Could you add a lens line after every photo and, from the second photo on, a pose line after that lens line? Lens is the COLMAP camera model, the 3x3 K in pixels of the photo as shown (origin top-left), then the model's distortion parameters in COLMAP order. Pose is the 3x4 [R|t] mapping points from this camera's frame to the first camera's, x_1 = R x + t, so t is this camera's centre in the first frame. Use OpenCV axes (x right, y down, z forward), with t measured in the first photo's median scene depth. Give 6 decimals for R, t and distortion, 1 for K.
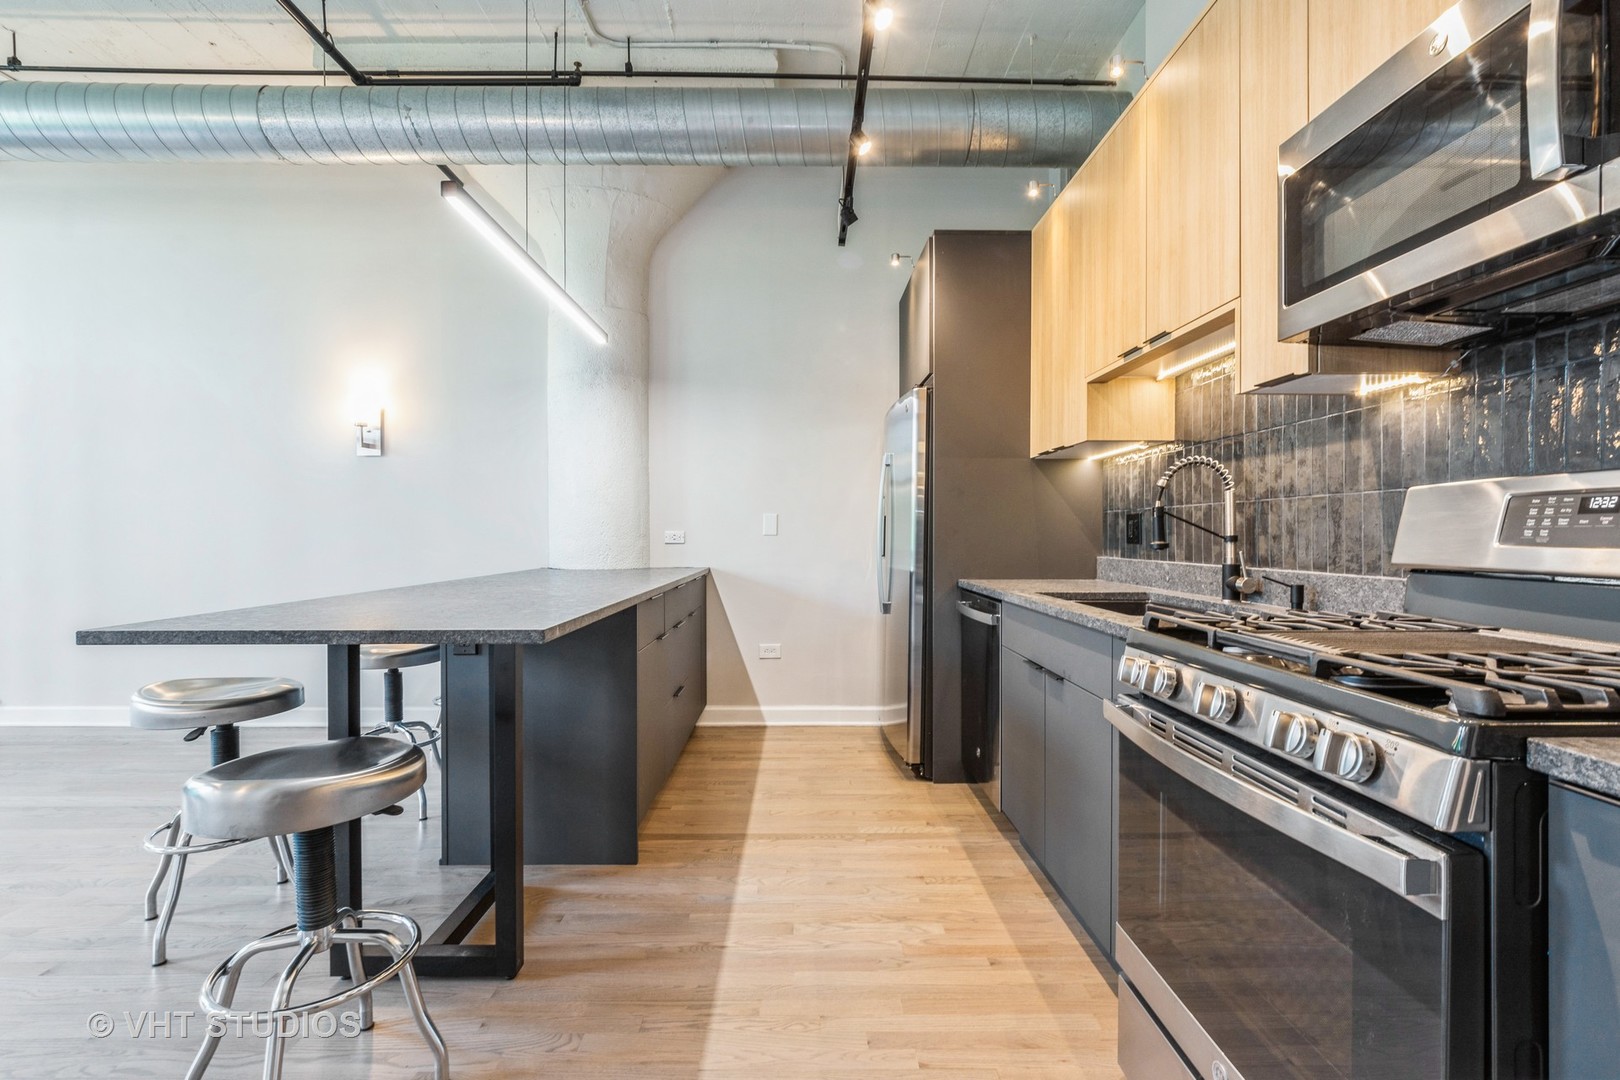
lens RADIAL K [[728.6, 0, 815.4], [0, 728.6, 537.8], [0, 0, 1]] dist [-0.004718, 0.001217]
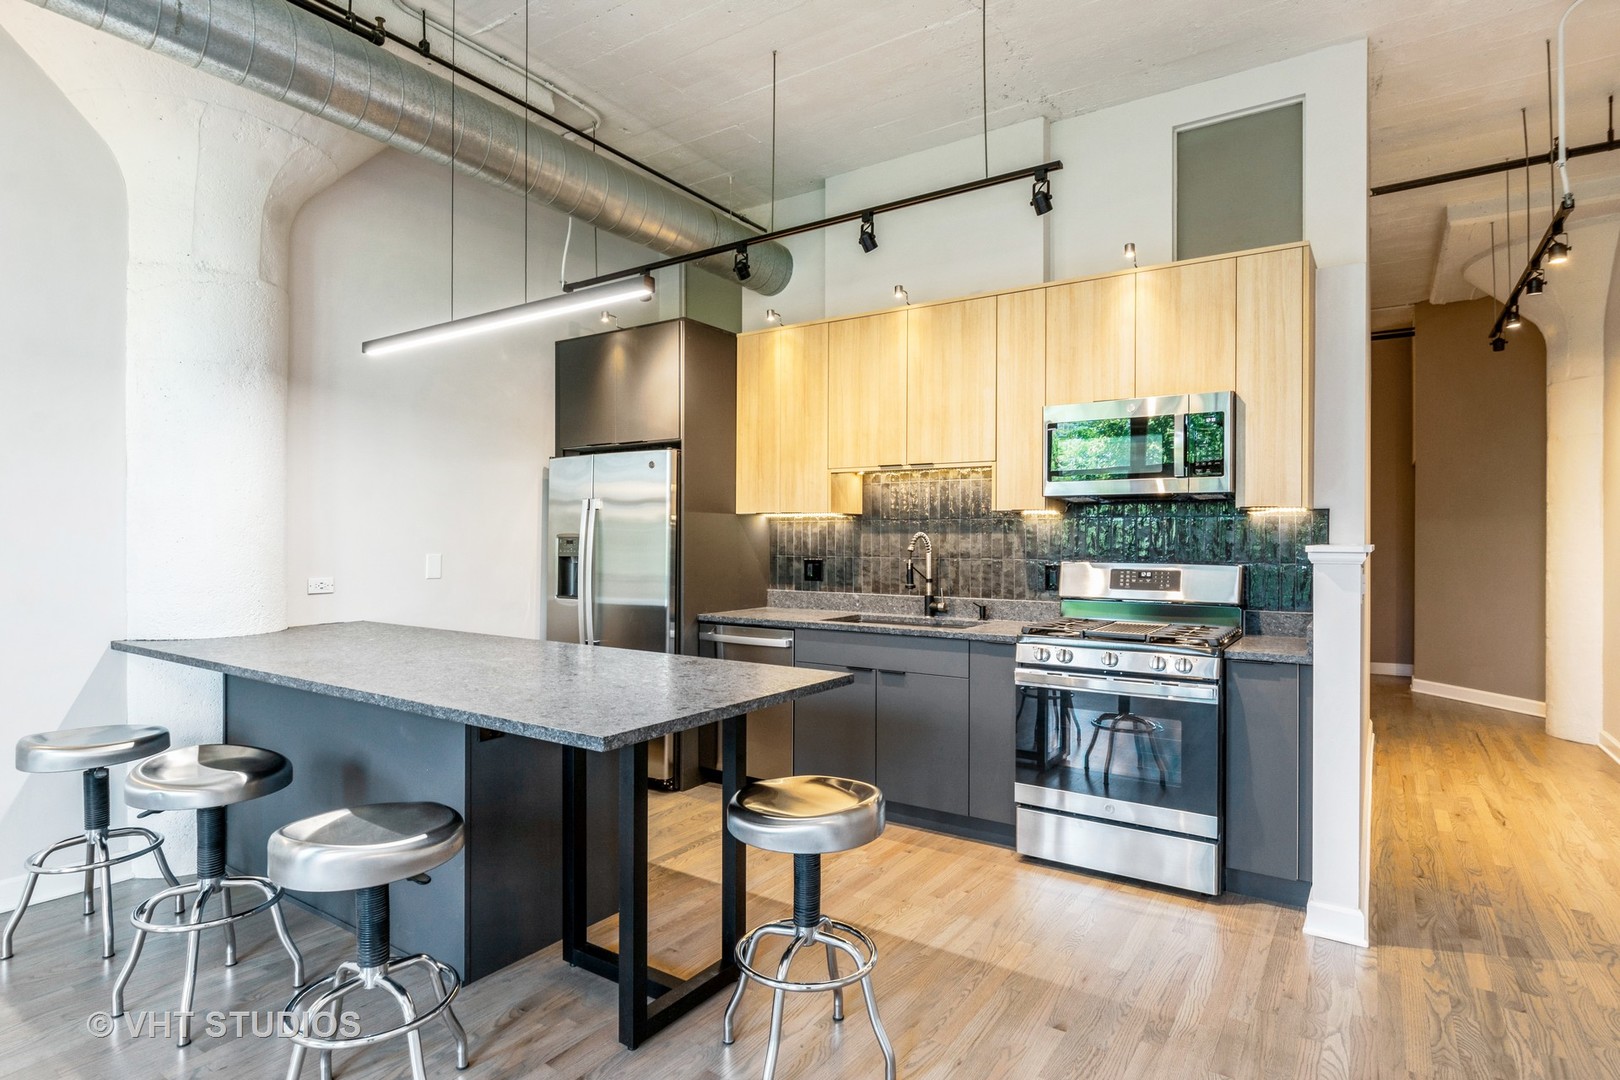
lens RADIAL K [[839.7, 0, 813.1], [0, 839.7, 535.6], [0, 0, 1]] dist [-0.003587, -0.000895]
pose [[0.571415, 0.005011, 0.820646, -0.889881], [0.000772, 0.999978, -0.006644, -0.067352], [-0.820661, 0.004430, 0.571399, 0.066036]]
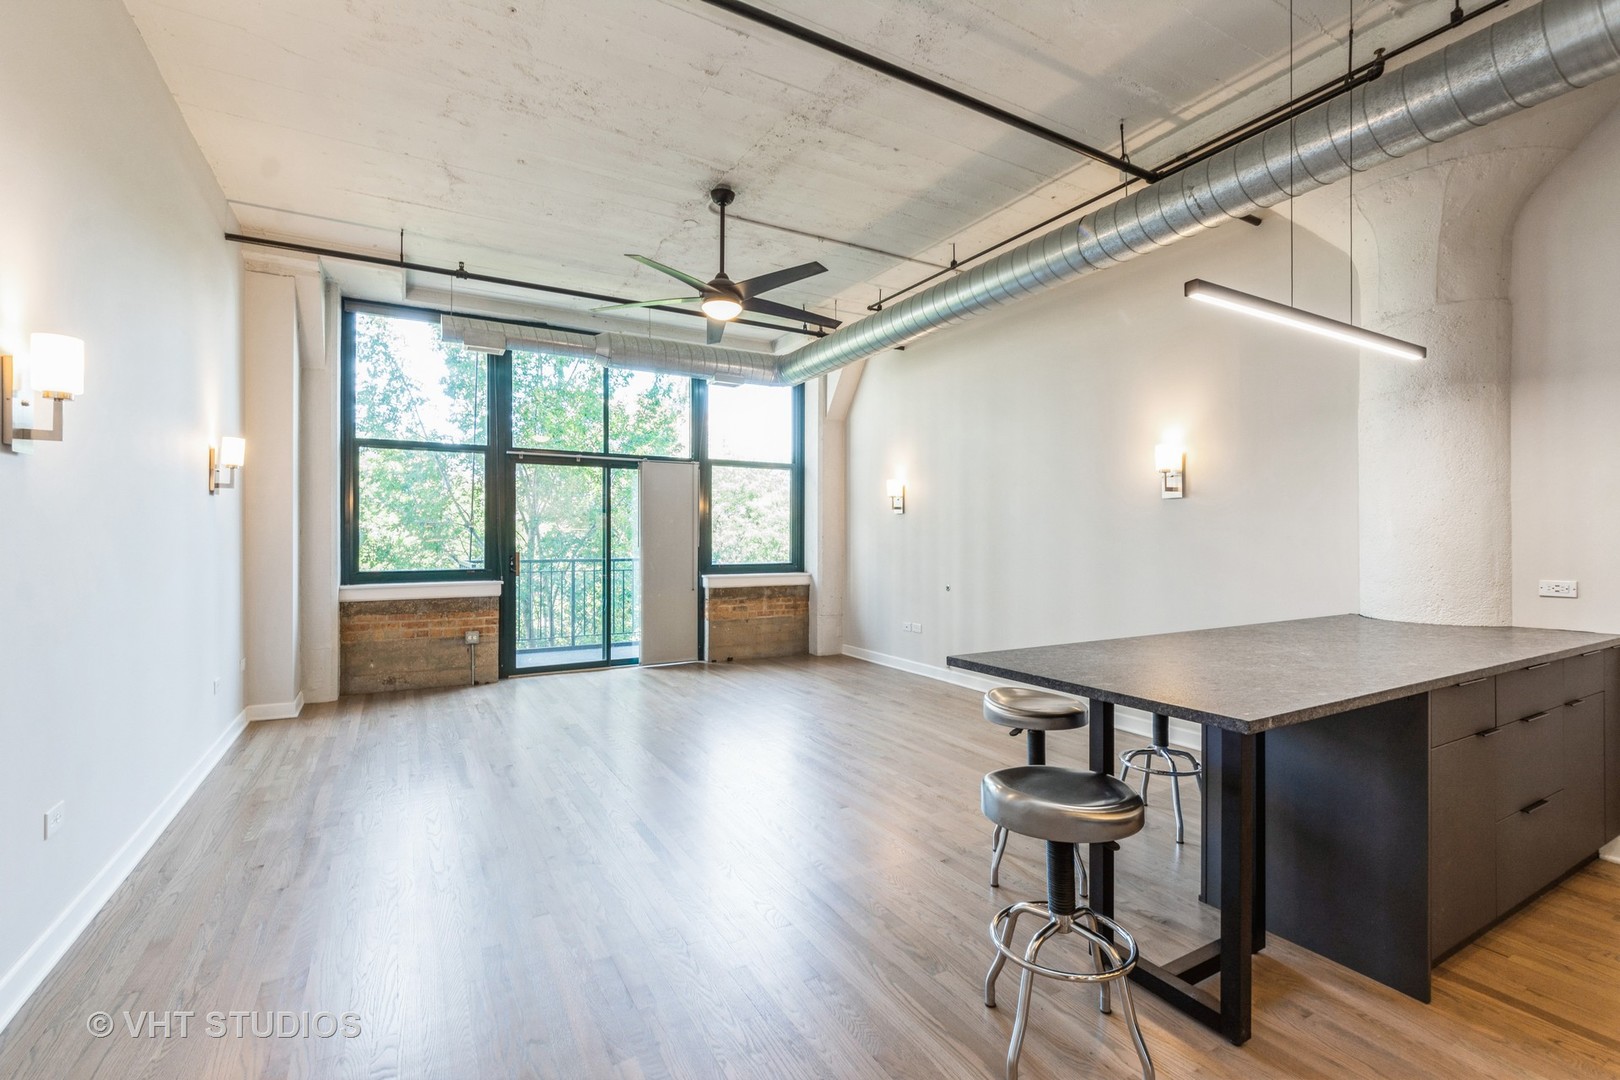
lens RADIAL K [[728.6, 0, 812.0], [0, 728.6, 540.1], [0, 0, 1]] dist [-0.004718, 0.001217]
pose [[0.483104, 0.009755, -0.875508, 0.121609], [-0.007765, 0.999946, 0.006857, -0.071966], [0.875528, 0.003486, 0.483154, -0.013820]]
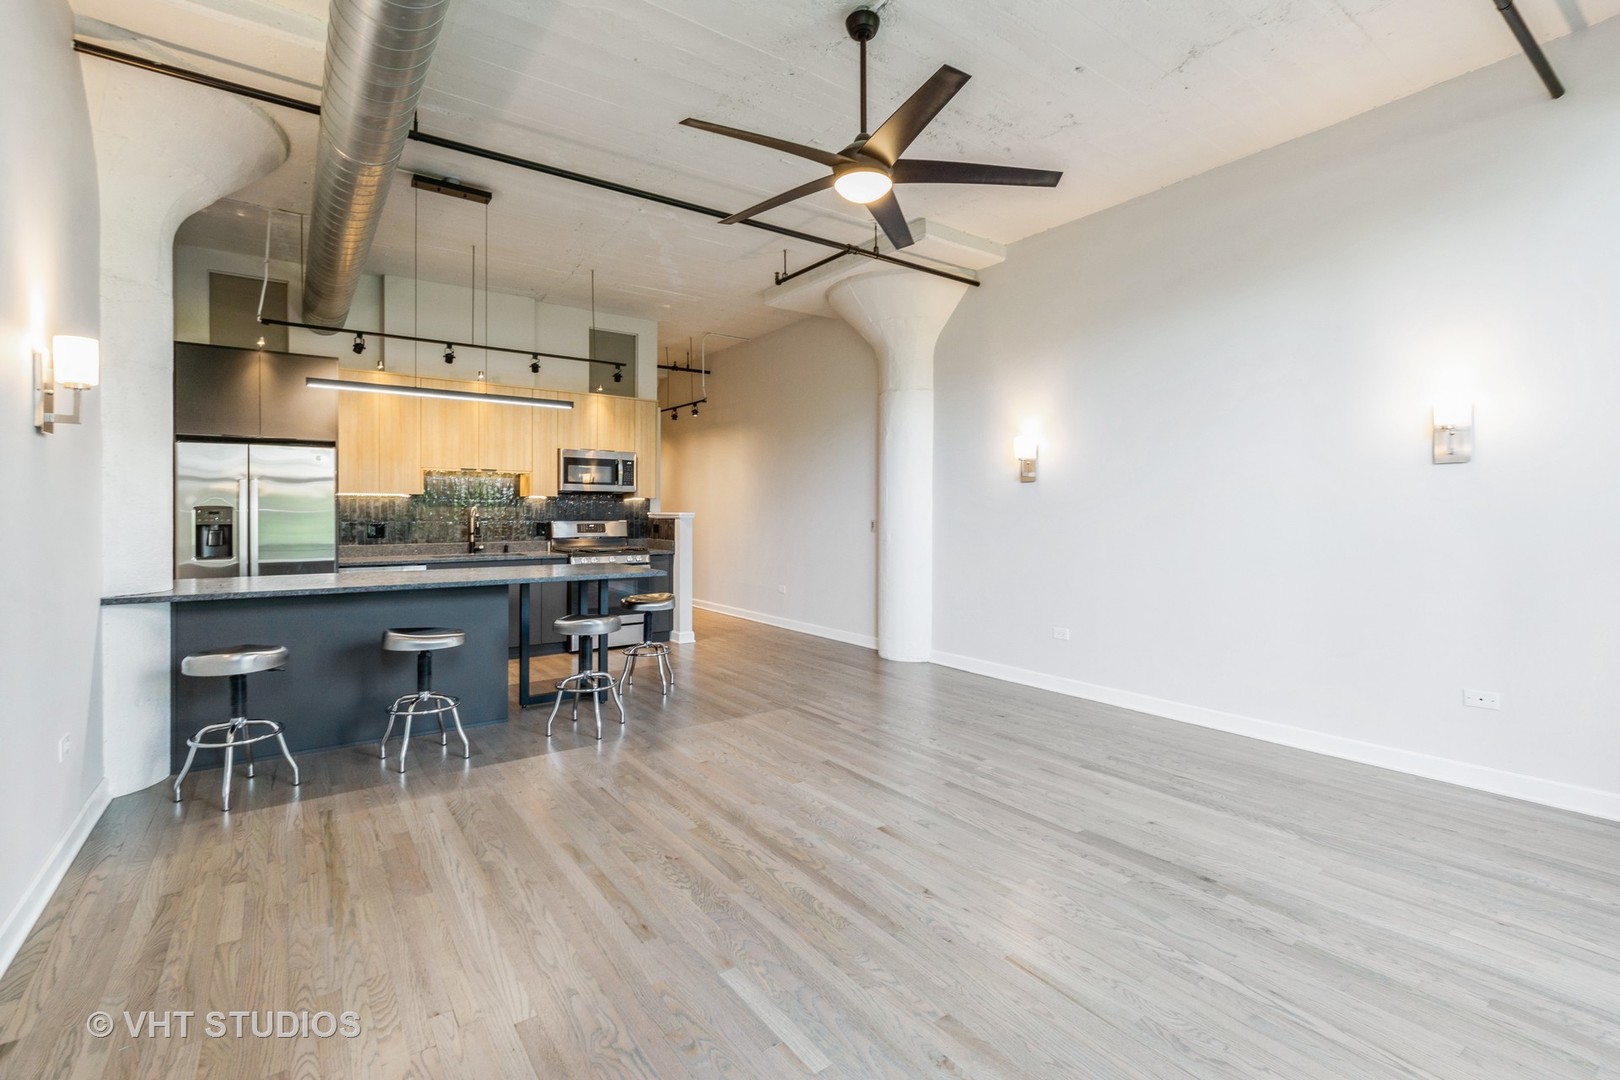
lens RADIAL K [[728.6, 0, 812.8], [0, 728.6, 532.6], [0, 0, 1]] dist [-0.004718, 0.001217]
pose [[-0.577468, -0.021965, 0.816118, -2.016682], [0.003366, 0.999565, 0.029283, -0.064329], [-0.816406, 0.019657, -0.577143, 1.168474]]
